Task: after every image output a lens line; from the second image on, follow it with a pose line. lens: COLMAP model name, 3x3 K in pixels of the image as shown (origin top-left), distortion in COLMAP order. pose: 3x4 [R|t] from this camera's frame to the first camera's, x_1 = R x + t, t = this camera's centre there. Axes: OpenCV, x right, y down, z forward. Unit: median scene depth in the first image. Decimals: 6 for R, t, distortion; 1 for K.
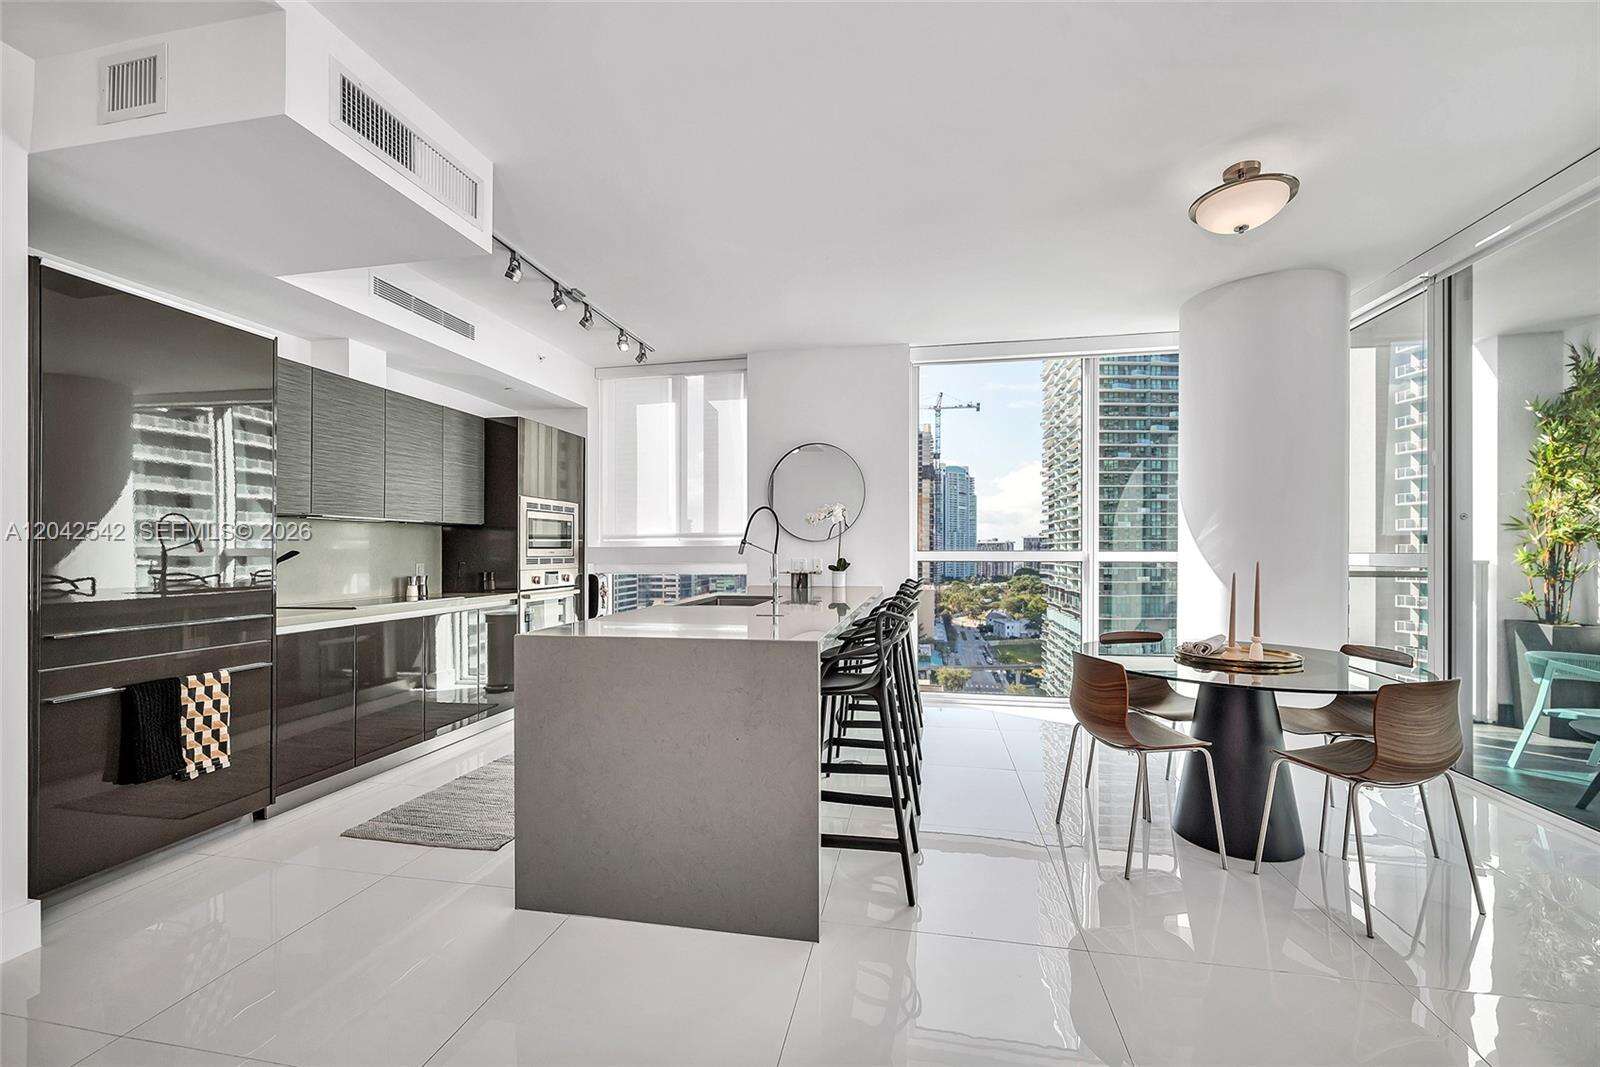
lens RADIAL K [[648.6, 0, 805.1], [0, 648.6, 547.0], [0, 0, 1]] dist [-0.000399, -0.000355]
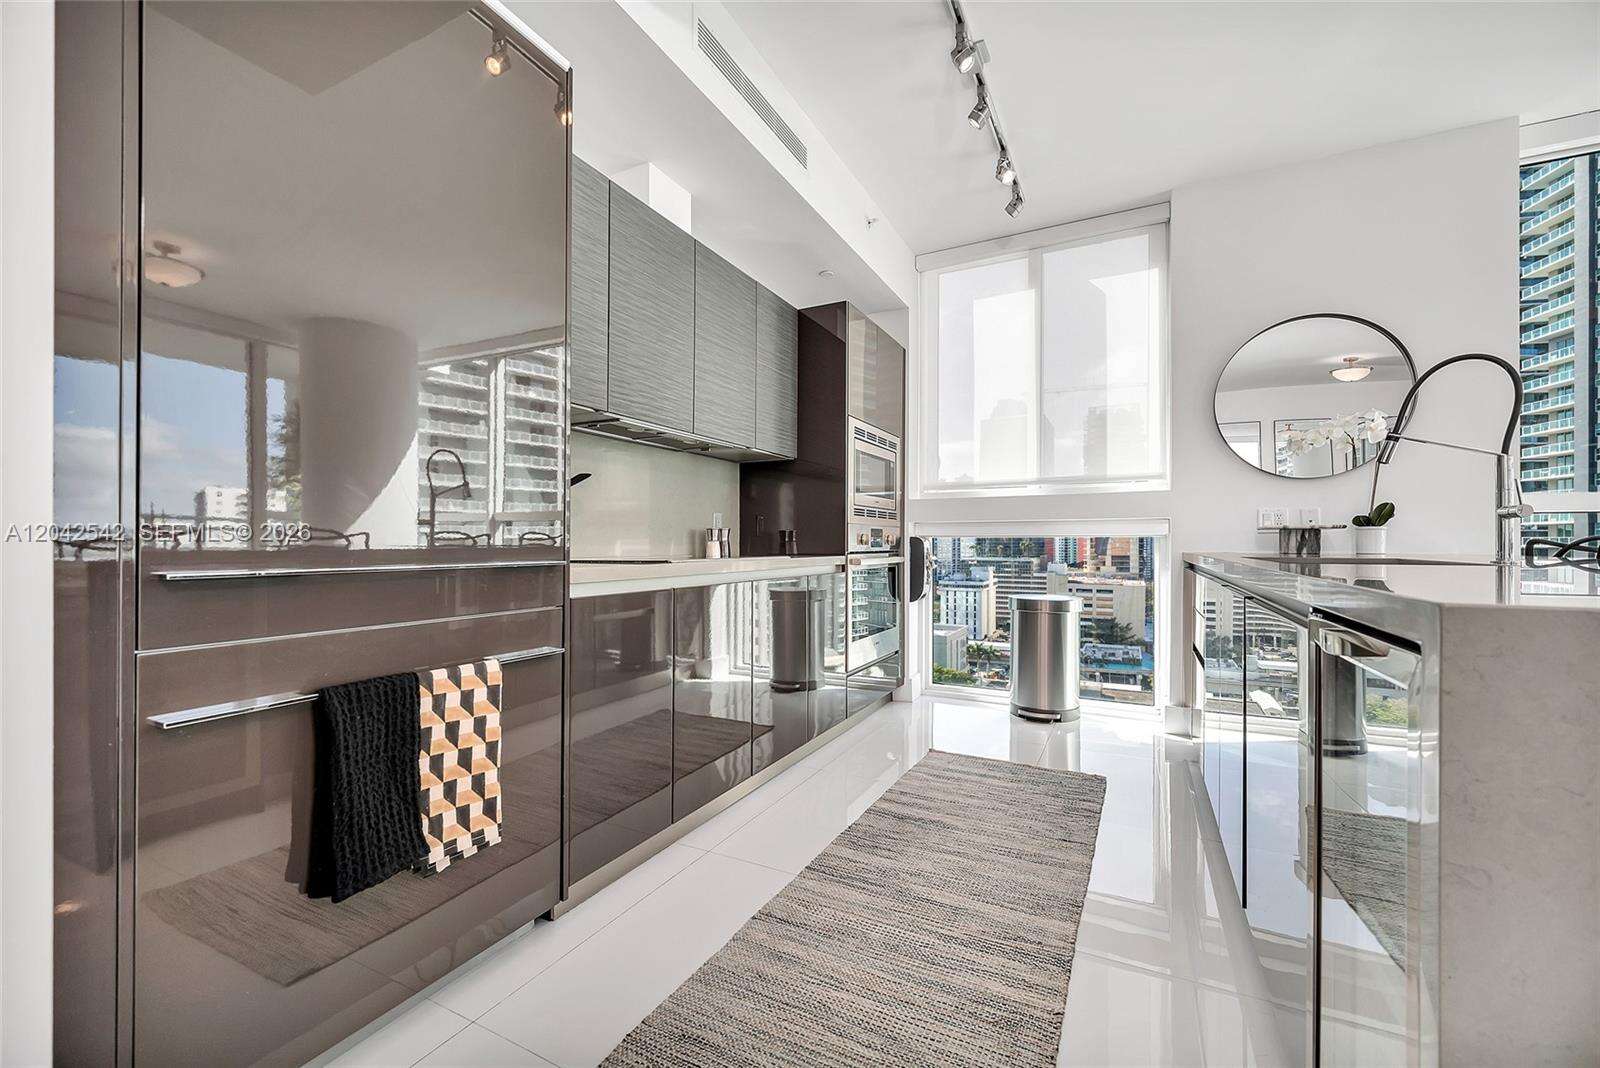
lens RADIAL K [[644.8, 0, 806.0], [0, 644.8, 537.6], [0, 0, 1]] dist [0.000624, -0.000270]
pose [[0.960228, 0.000157, -0.279218, -0.279355], [-0.000726, 0.999998, -0.001933, 0.050609], [0.279217, 0.002058, 0.960226, 0.313907]]
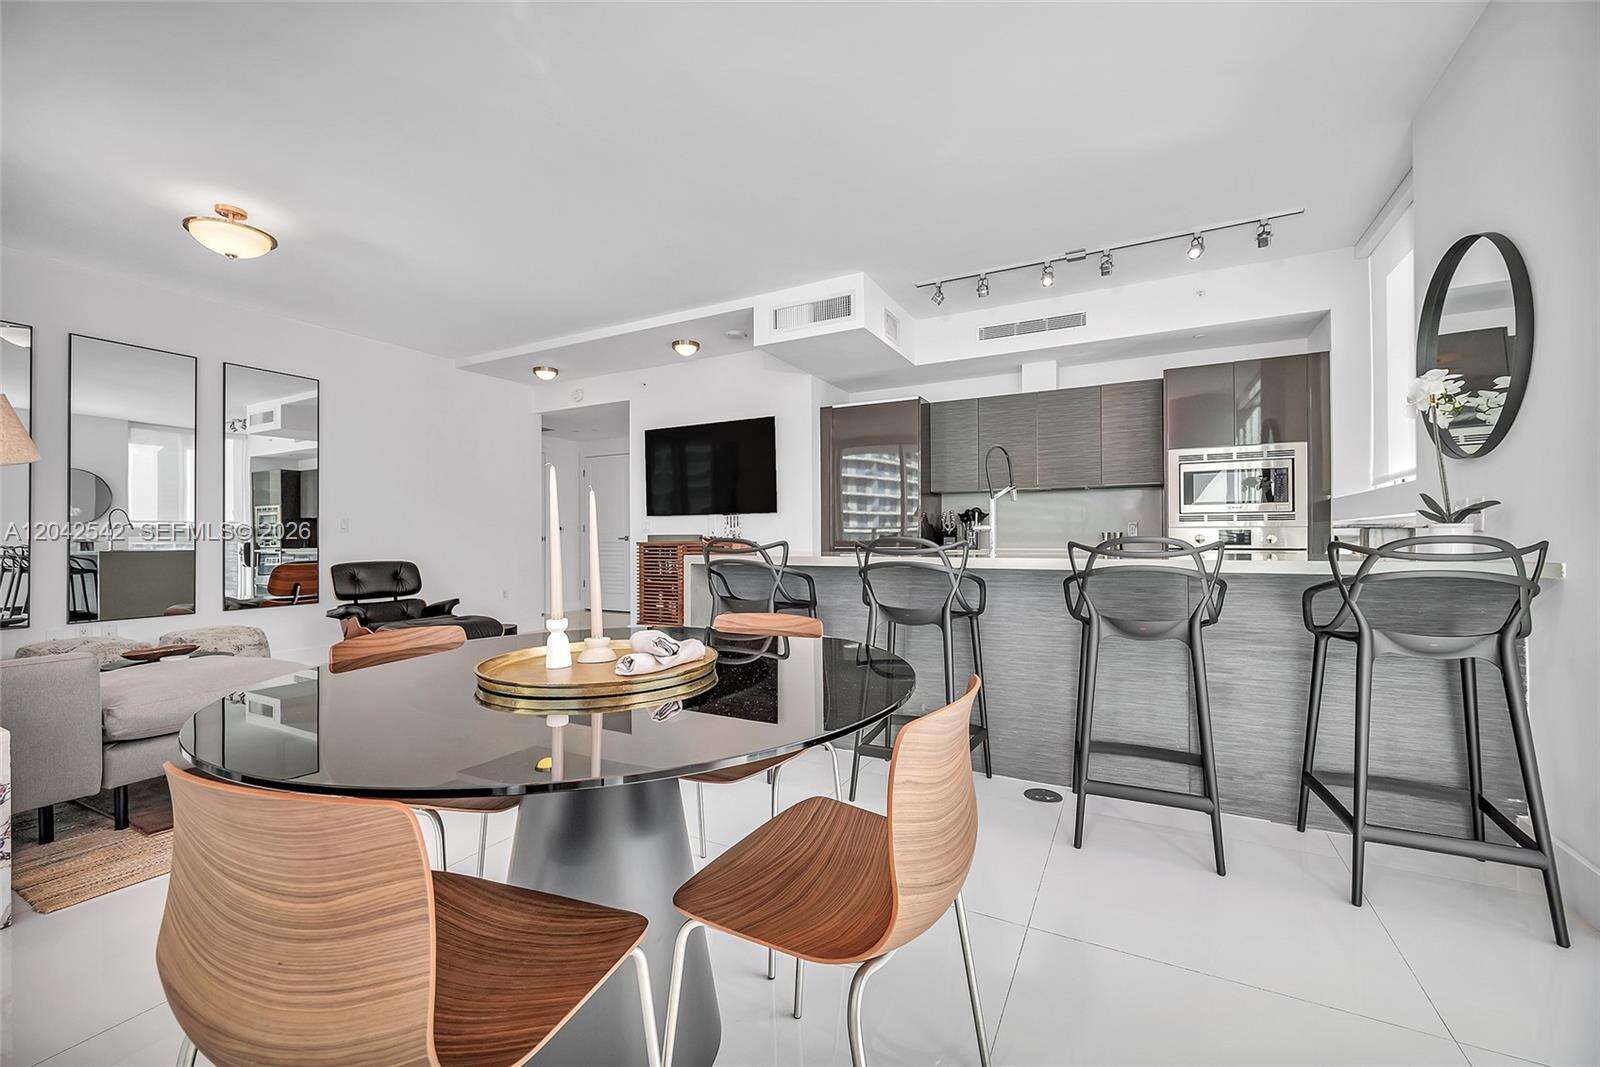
lens RADIAL K [[703.1, 0, 797.2], [0, 703.1, 531.3], [0, 0, 1]] dist [0.028217, -0.000461]
pose [[-0.275374, -0.022496, -0.961074, 0.693557], [0.014548, 0.999514, -0.027564, 0.058940], [0.961227, -0.021572, -0.274913, 0.730292]]
